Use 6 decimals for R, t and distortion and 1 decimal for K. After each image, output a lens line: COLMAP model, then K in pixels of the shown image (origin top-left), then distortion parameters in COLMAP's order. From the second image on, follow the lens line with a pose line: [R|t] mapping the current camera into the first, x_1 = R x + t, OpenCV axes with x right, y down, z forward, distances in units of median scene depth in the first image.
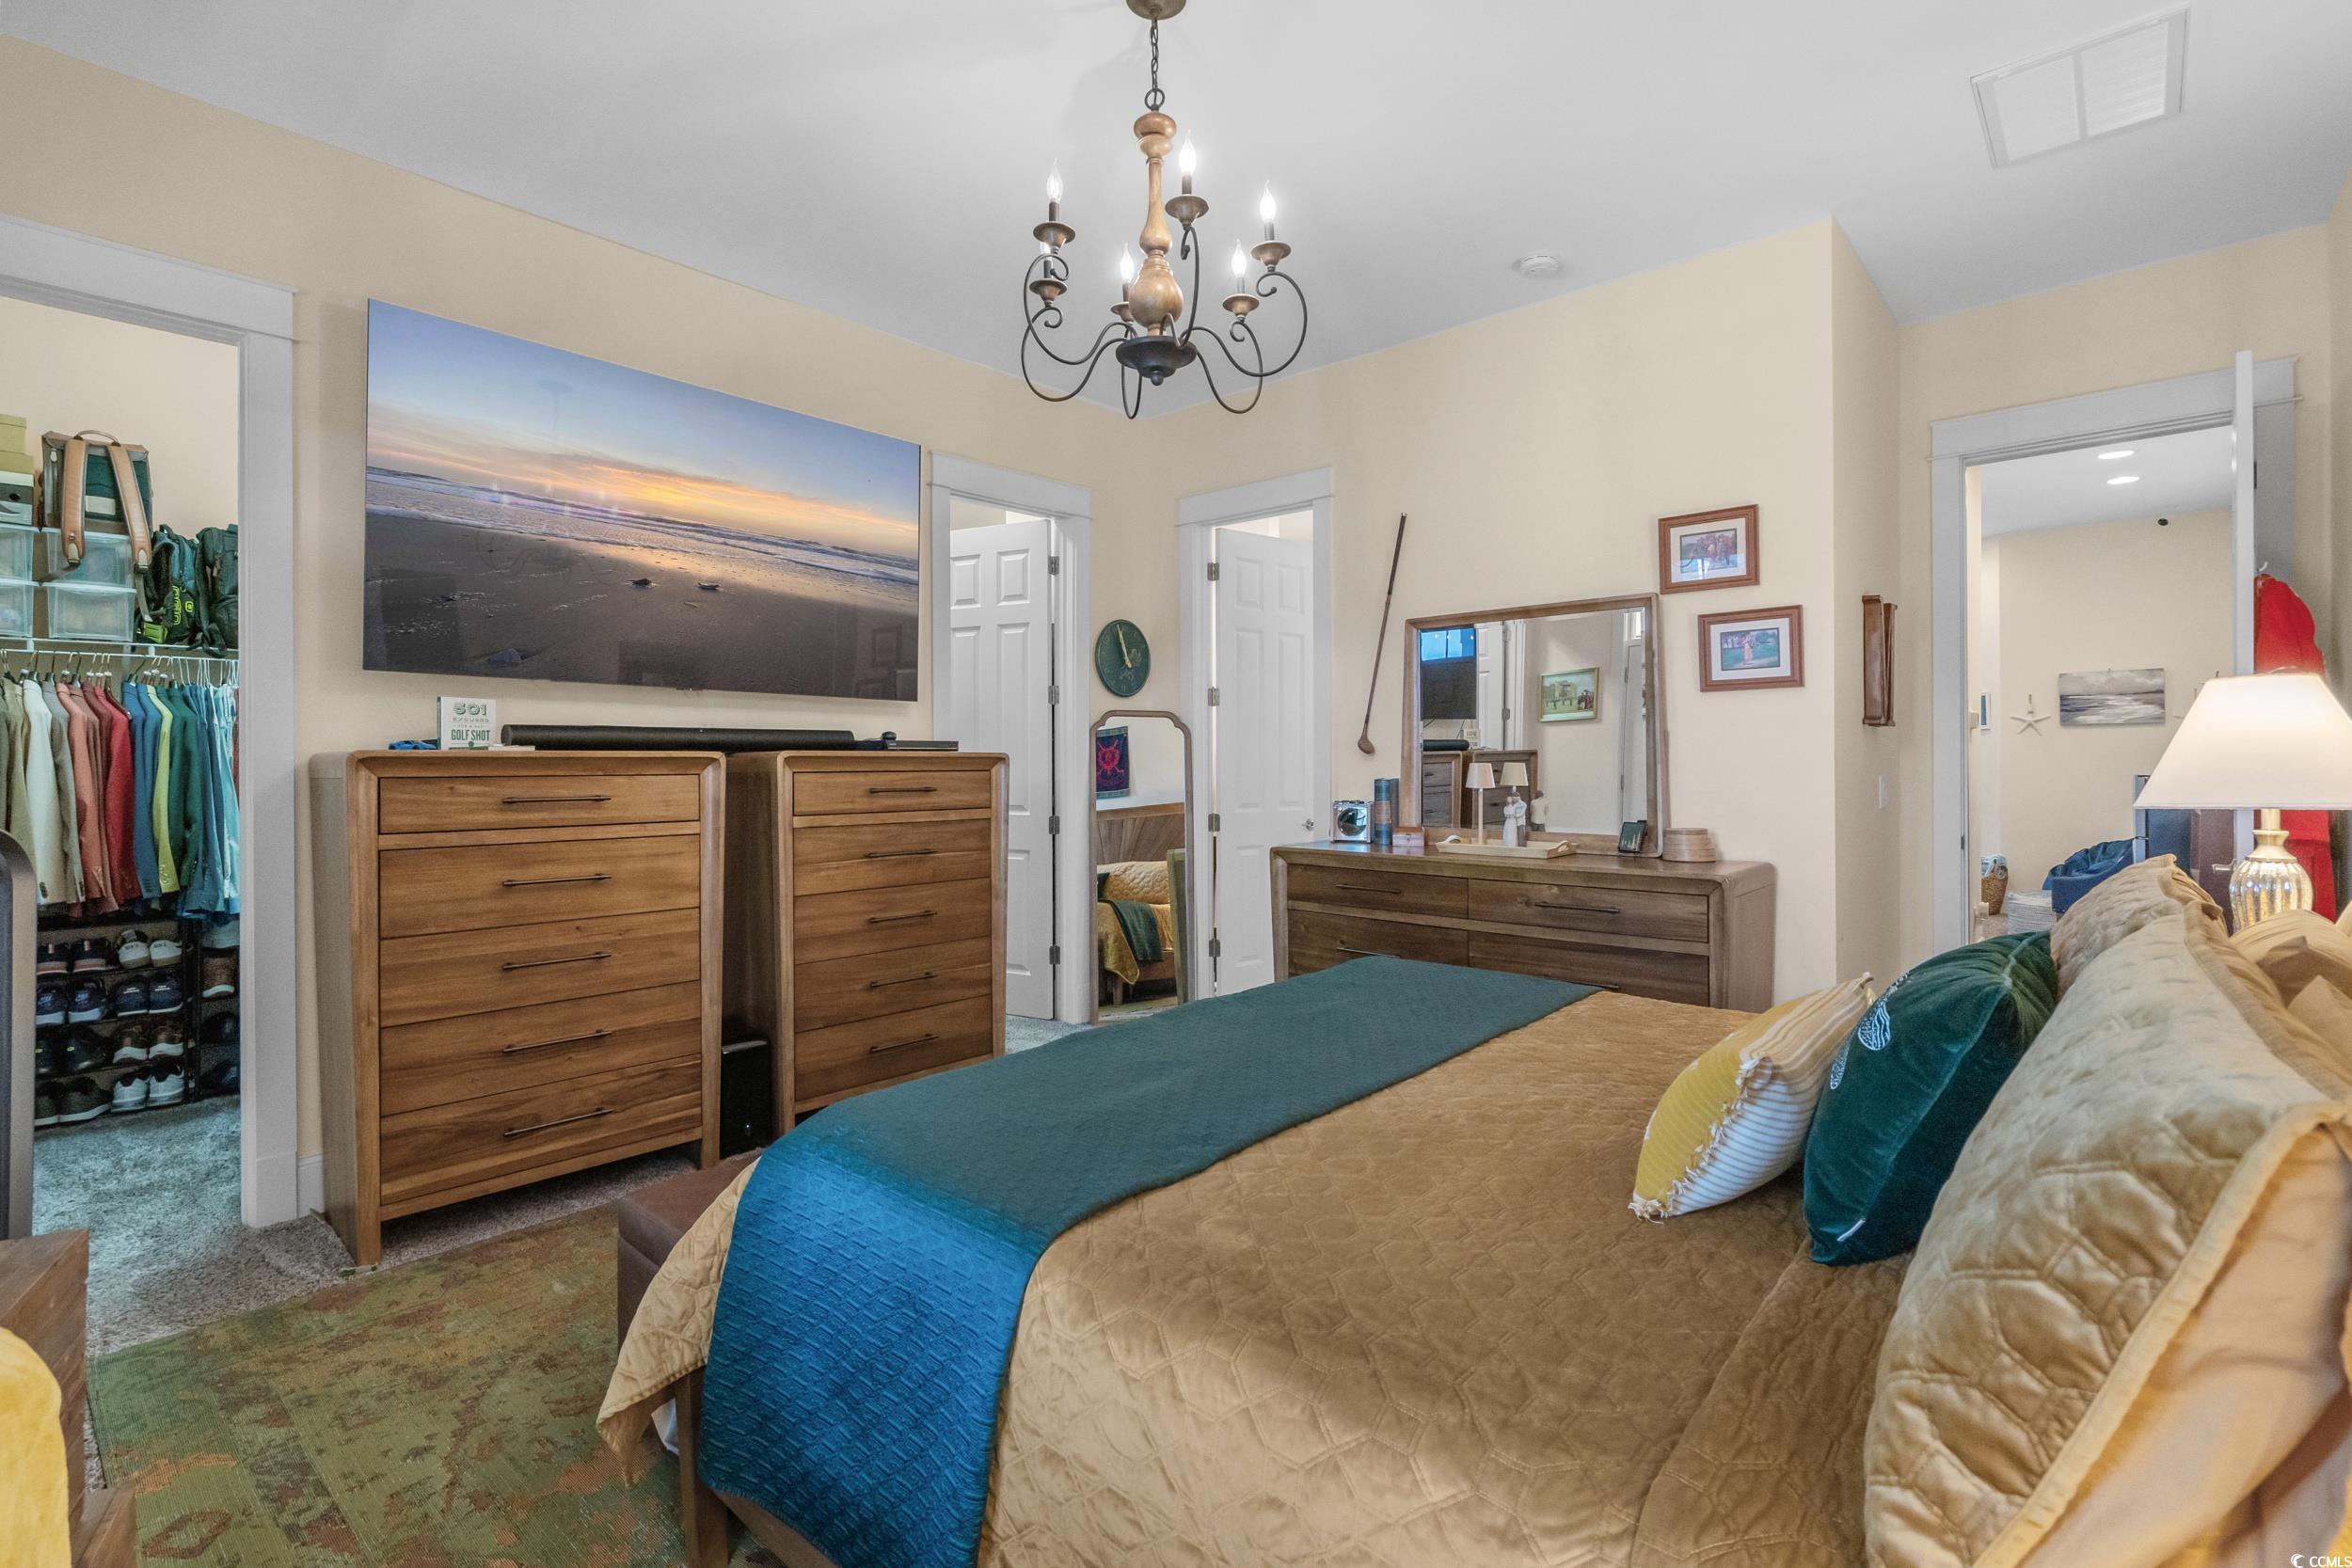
lens RADIAL K [[1066.2, 0, 1174.5], [0, 1066.2, 788.3], [0, 0, 1]] dist [-0.000835, 0.000550]
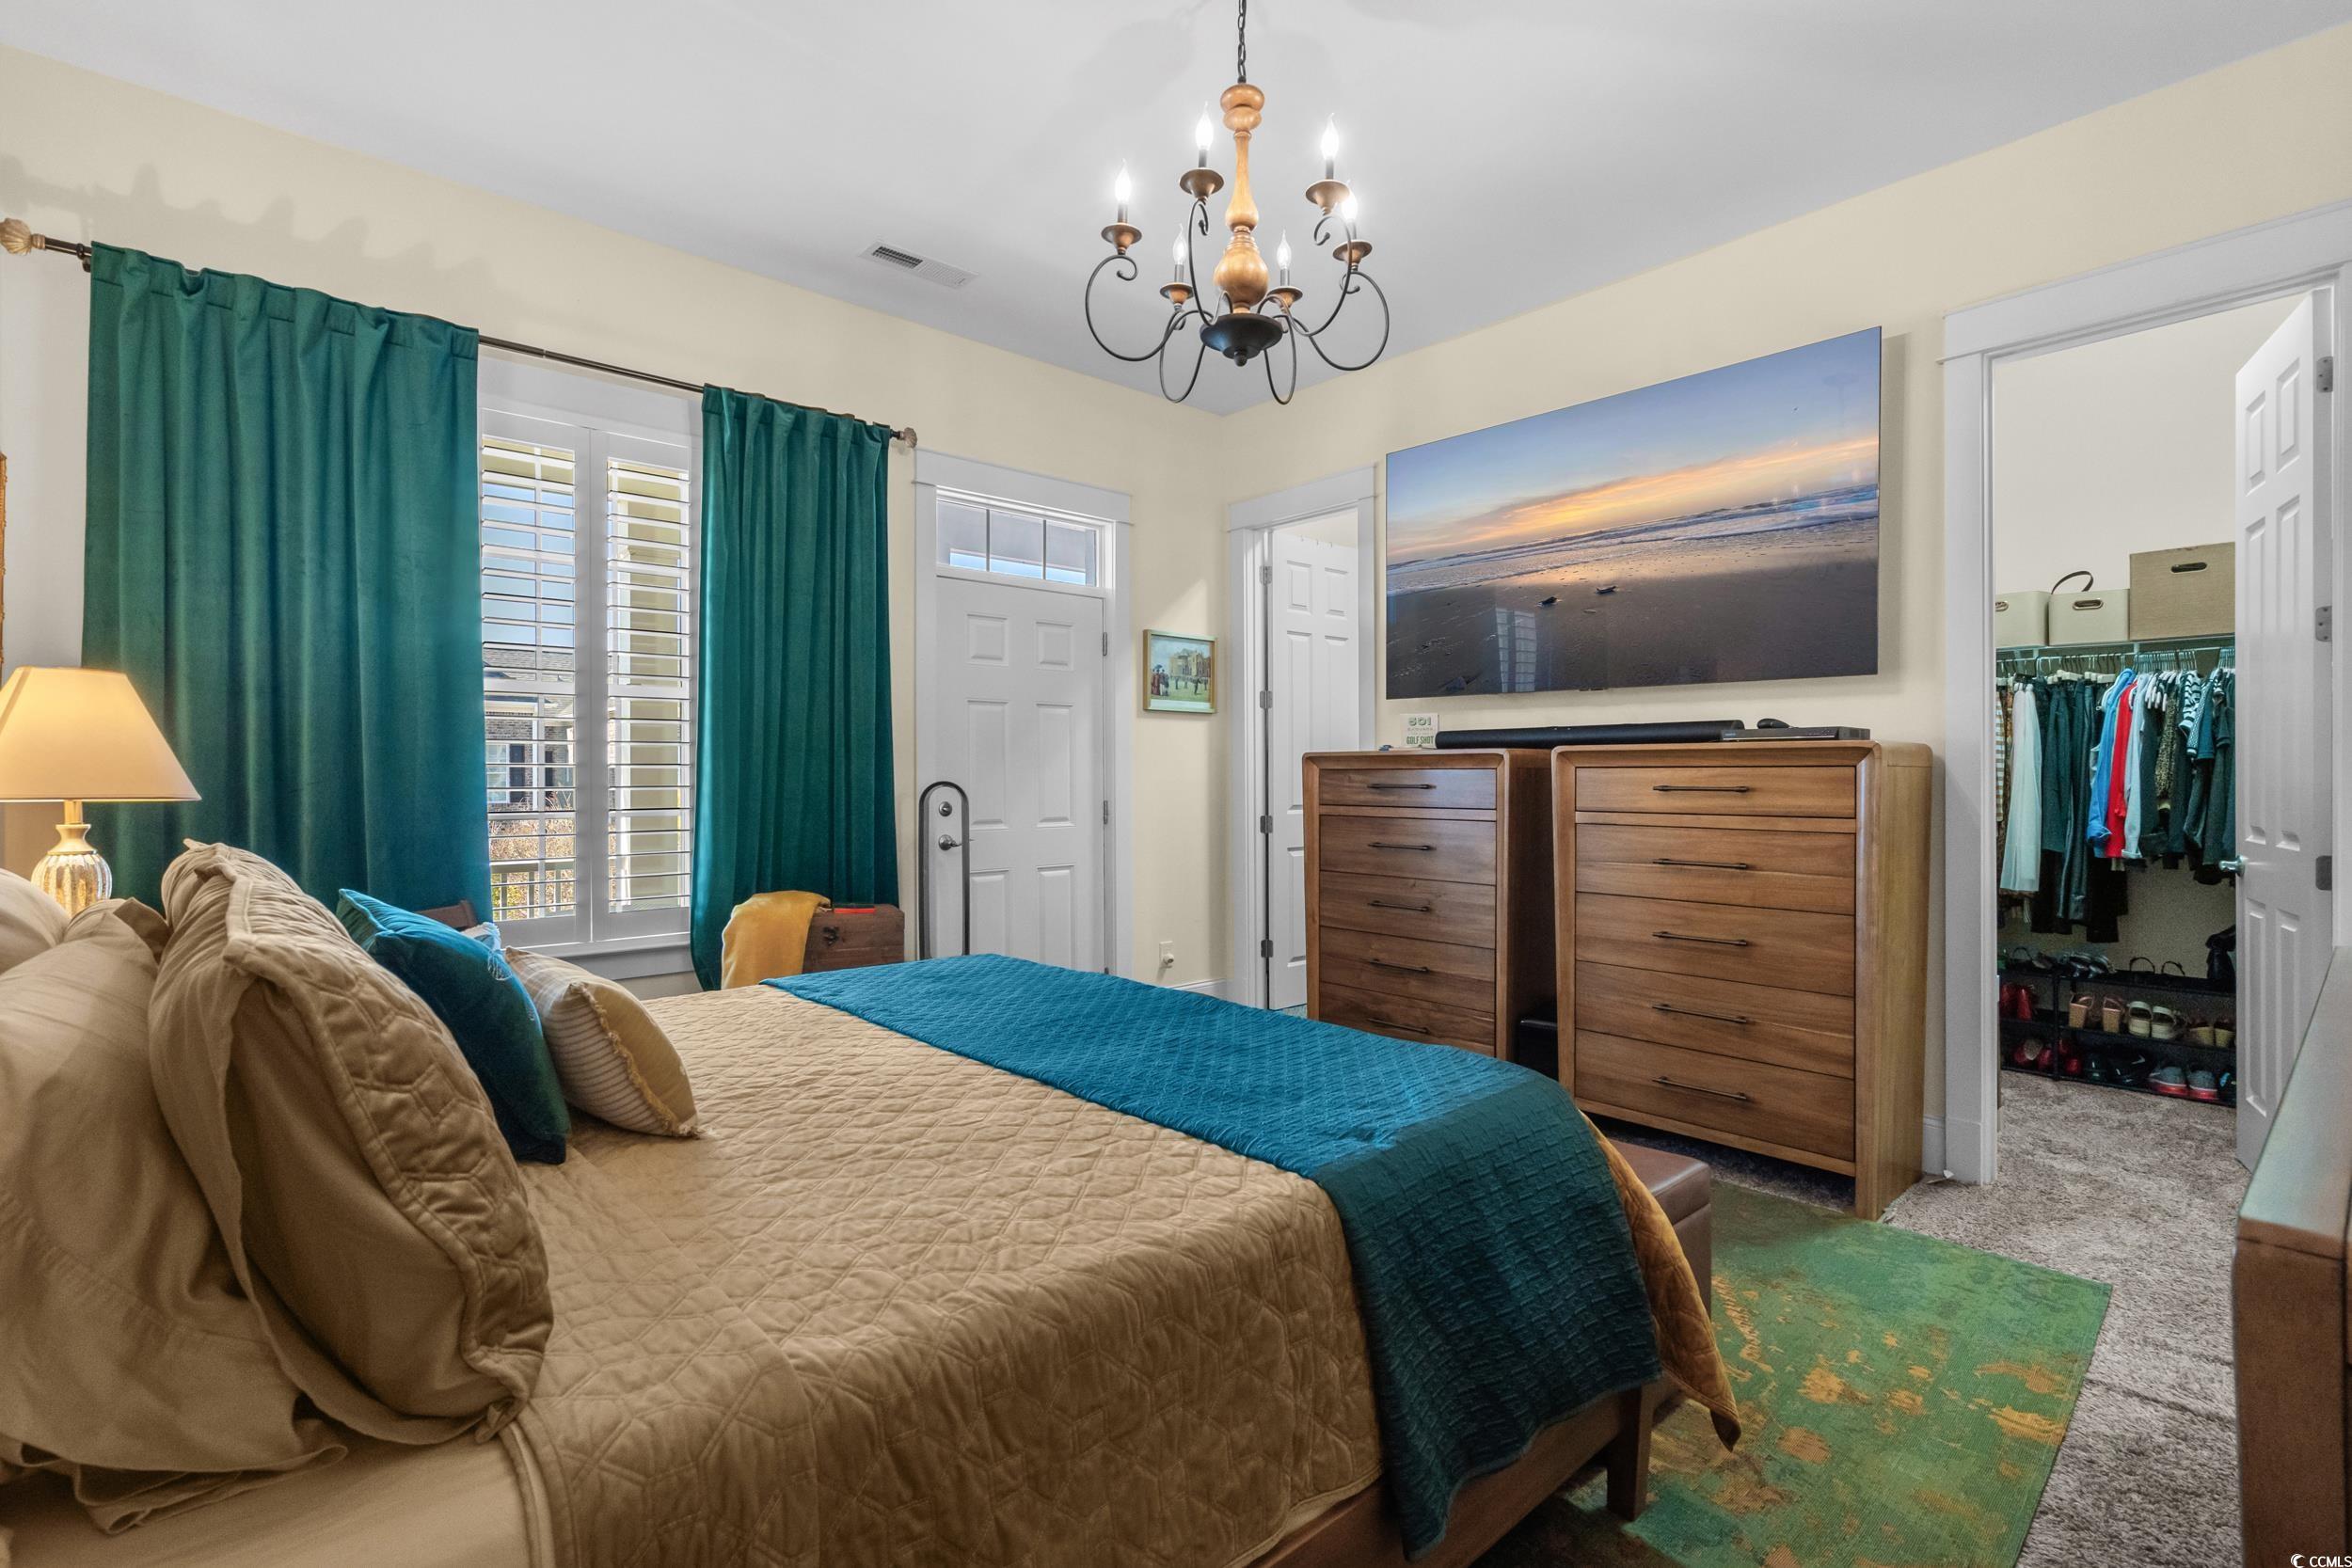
lens RADIAL K [[1064.5, 0, 1170.8], [0, 1064.5, 812.4], [0, 0, 1]] dist [-0.000091, 0.000134]
pose [[-0.090626, 0.040522, -0.995060, 0.655539], [-0.023167, 0.998816, 0.042785, -0.006471], [0.995615, 0.026930, -0.089580, 0.691068]]
